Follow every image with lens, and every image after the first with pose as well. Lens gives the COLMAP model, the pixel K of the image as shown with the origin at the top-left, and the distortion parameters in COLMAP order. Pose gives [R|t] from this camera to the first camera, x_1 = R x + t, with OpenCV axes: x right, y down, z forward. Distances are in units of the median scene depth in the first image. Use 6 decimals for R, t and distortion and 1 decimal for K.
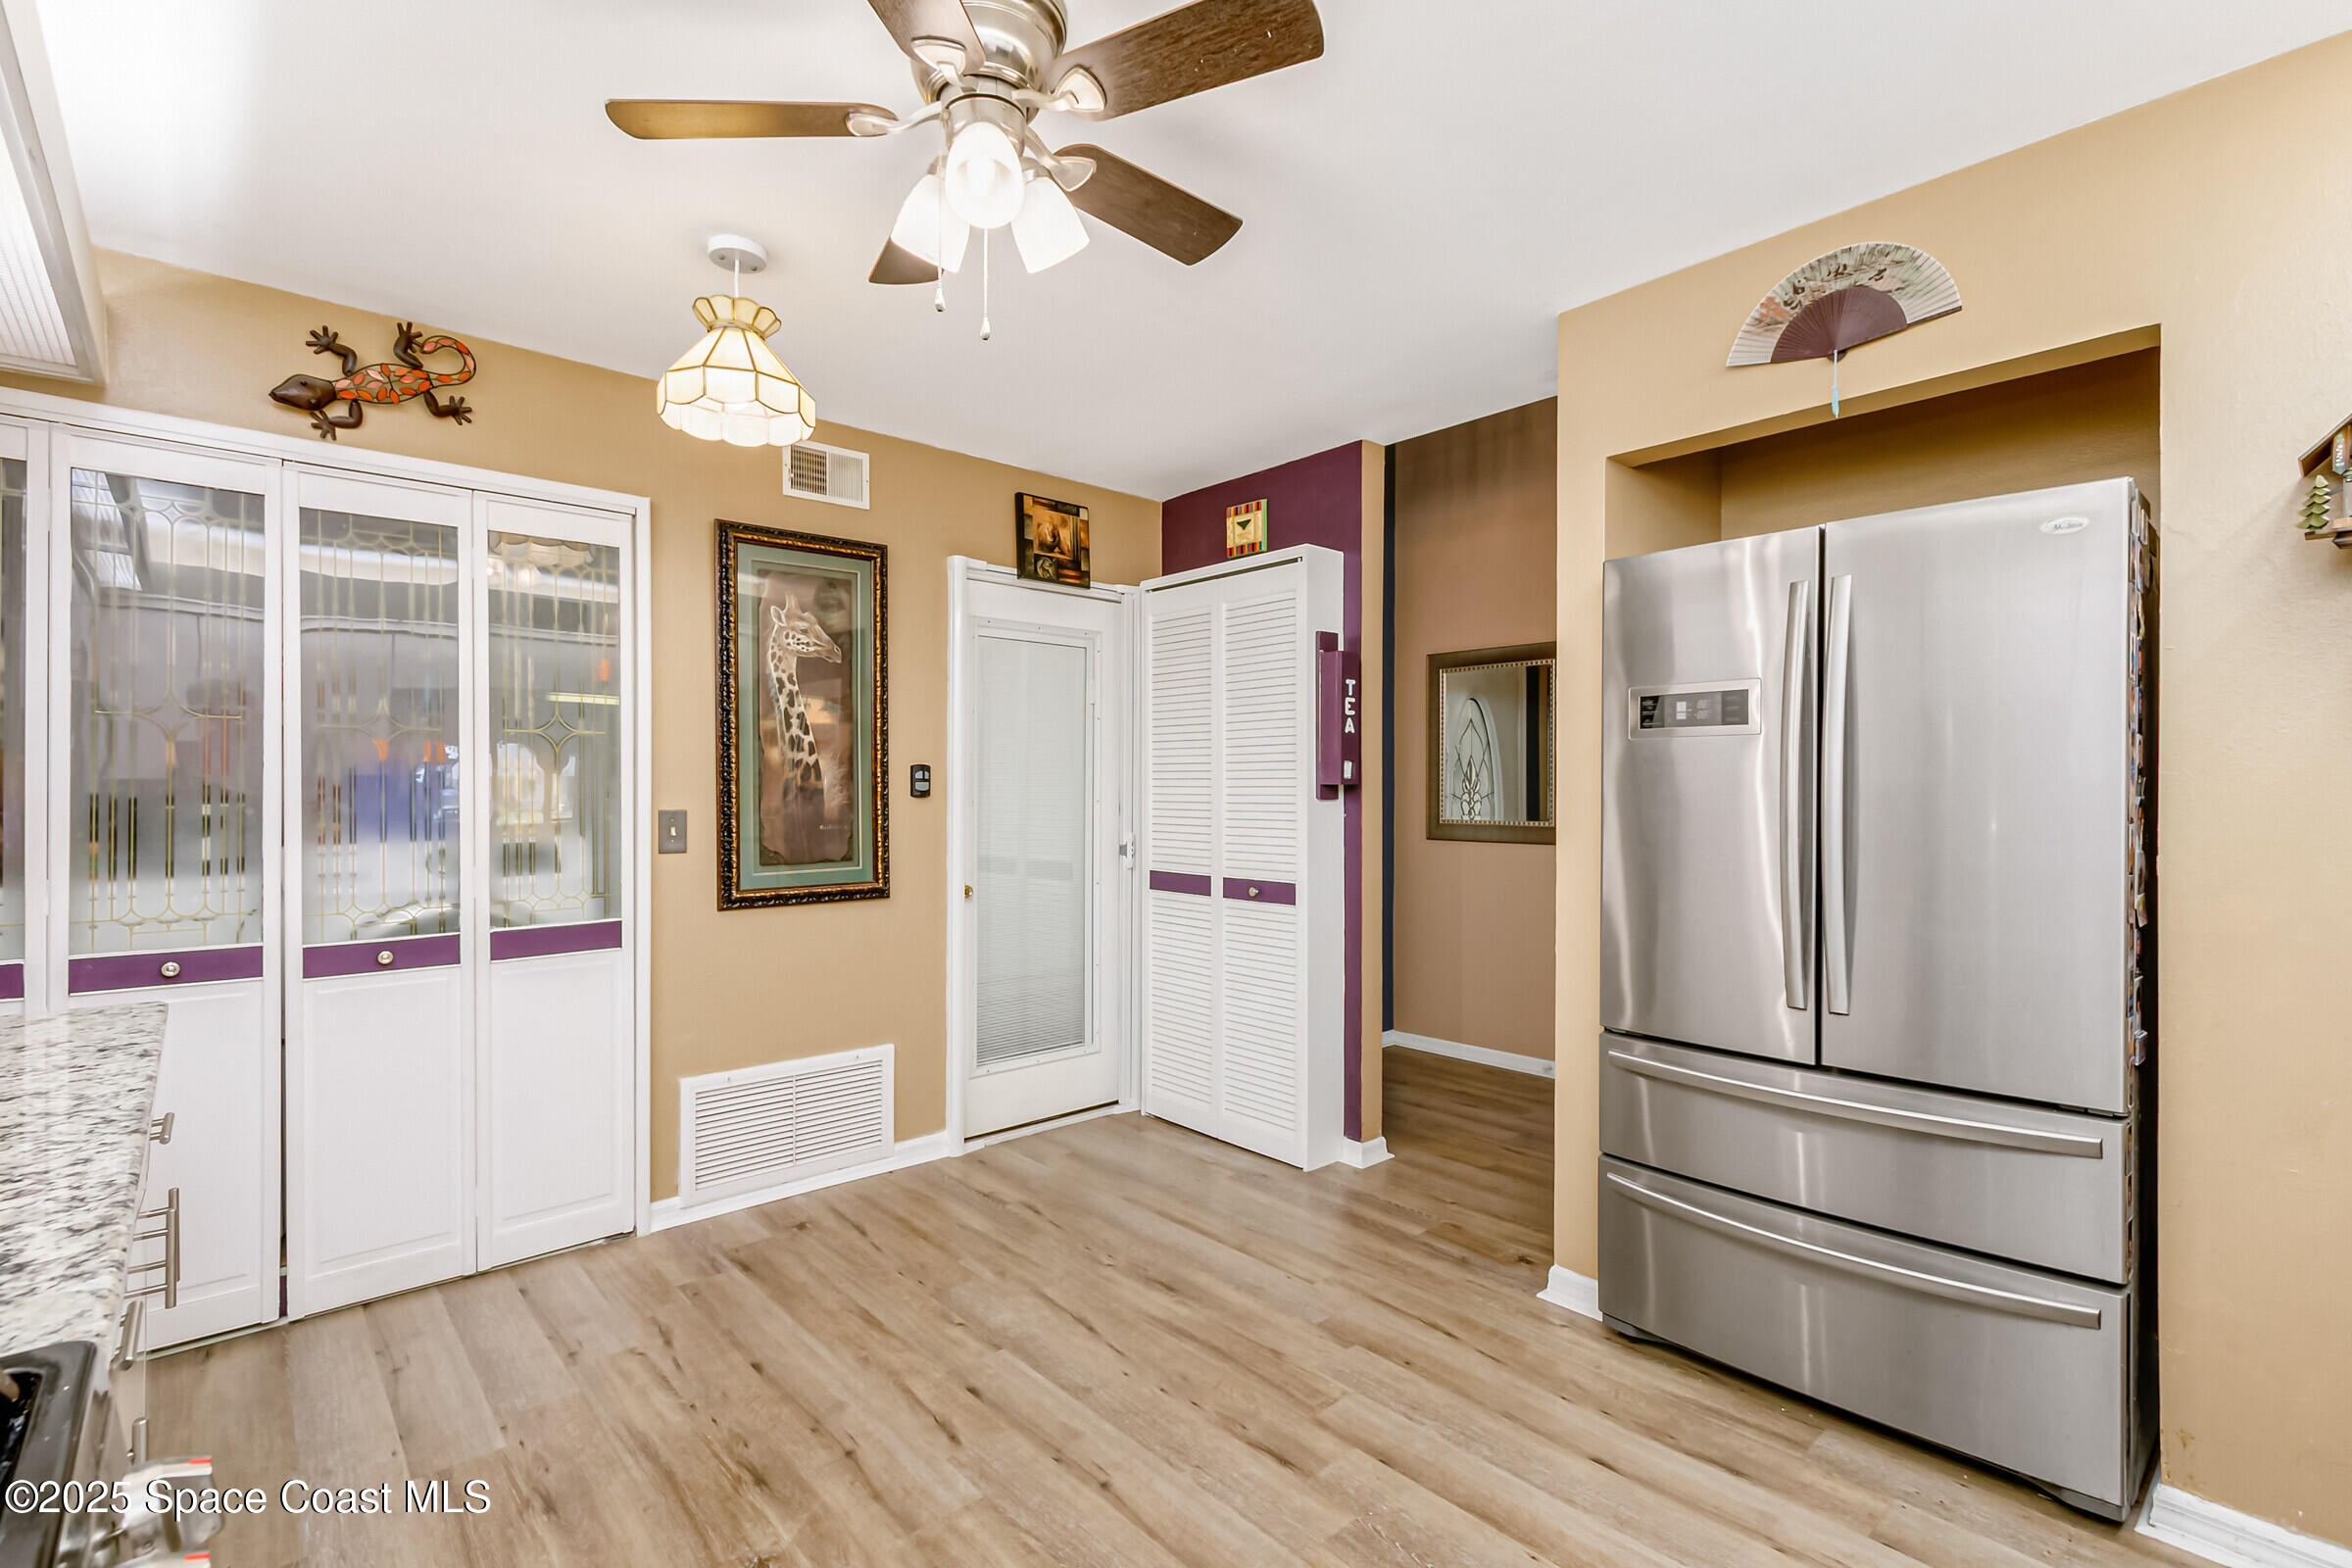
lens RADIAL K [[1066.1, 0, 1177.8], [0, 1066.1, 791.3], [0, 0, 1]] dist [0.001959, 0.000125]
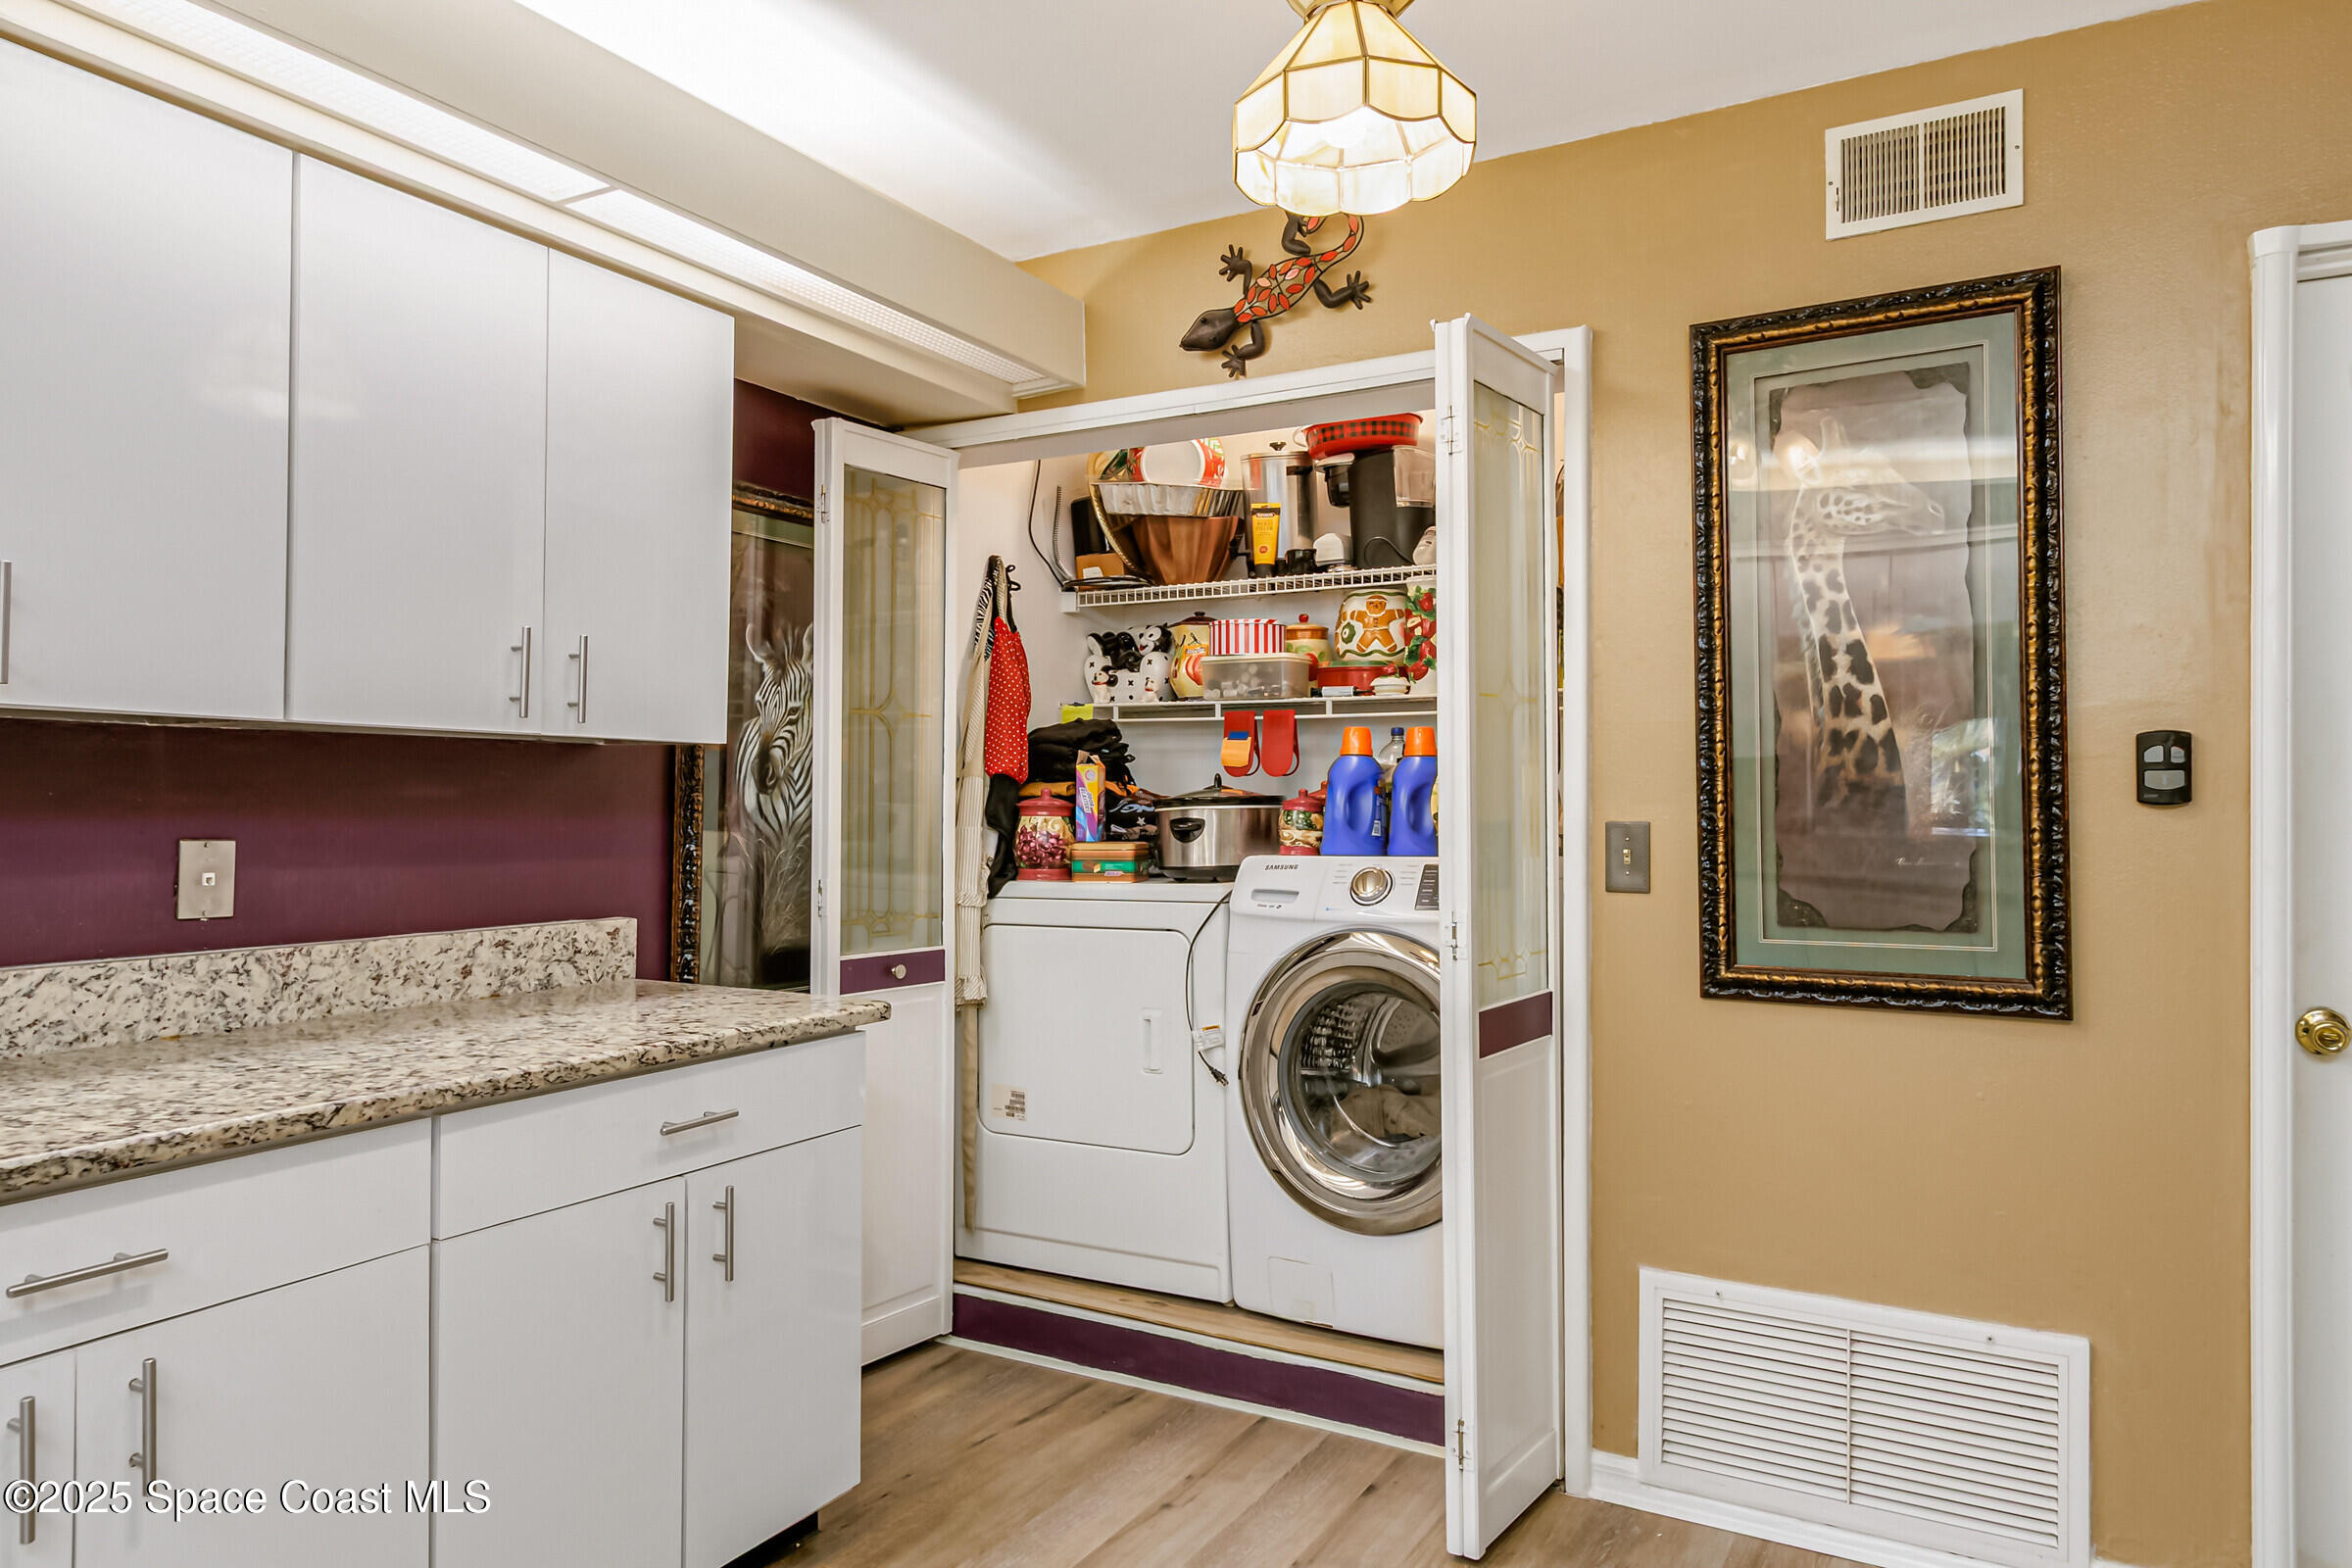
lens RADIAL K [[1485.0, 0, 1176.0], [0, 1485.0, 784.0], [0, 0, 1]] dist [0.007239, 0.001154]
pose [[0.313409, -0.008976, -0.949576, 0.247954], [-0.003436, 0.999938, -0.010587, 0.005579], [0.949612, 0.006581, 0.313359, 0.470709]]
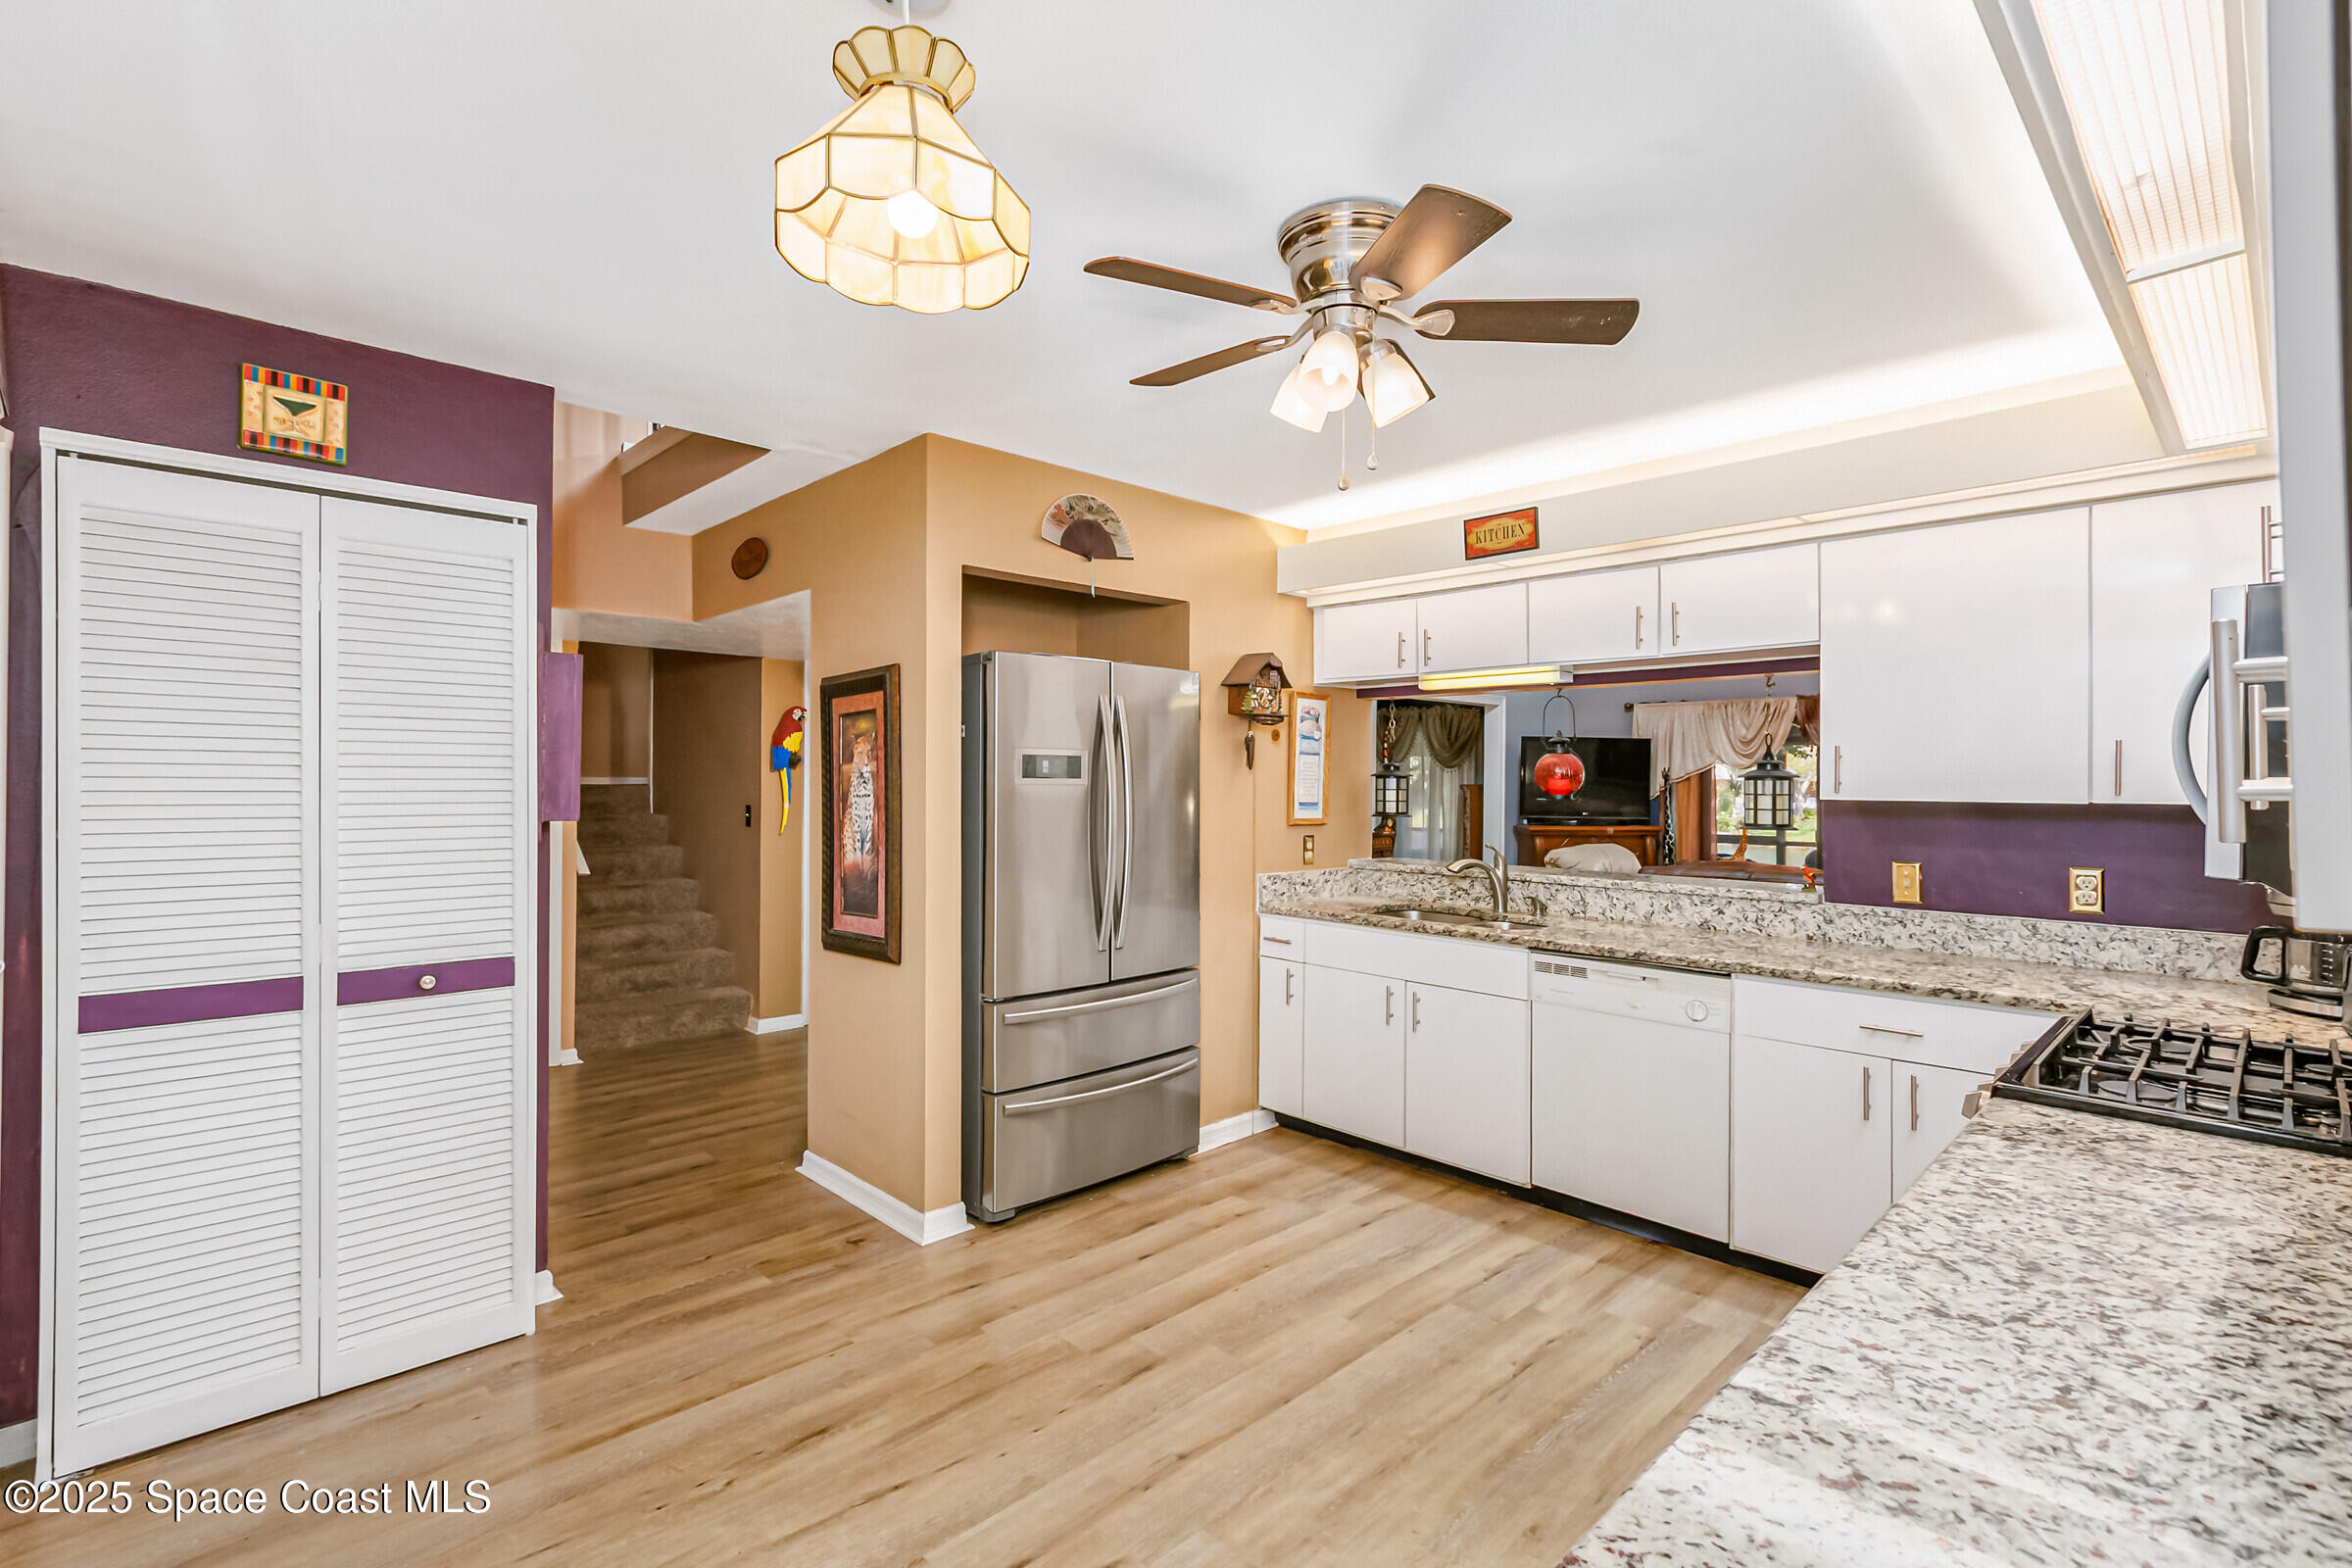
lens RADIAL K [[1075.4, 0, 1170.8], [0, 1075.4, 776.8], [0, 0, 1]] dist [0.013432, -0.000151]
pose [[-0.033301, 0.002494, 0.999442, -0.735069], [-0.002820, 0.999993, -0.002589, -0.042033], [-0.999441, -0.002905, -0.033294, 0.634318]]
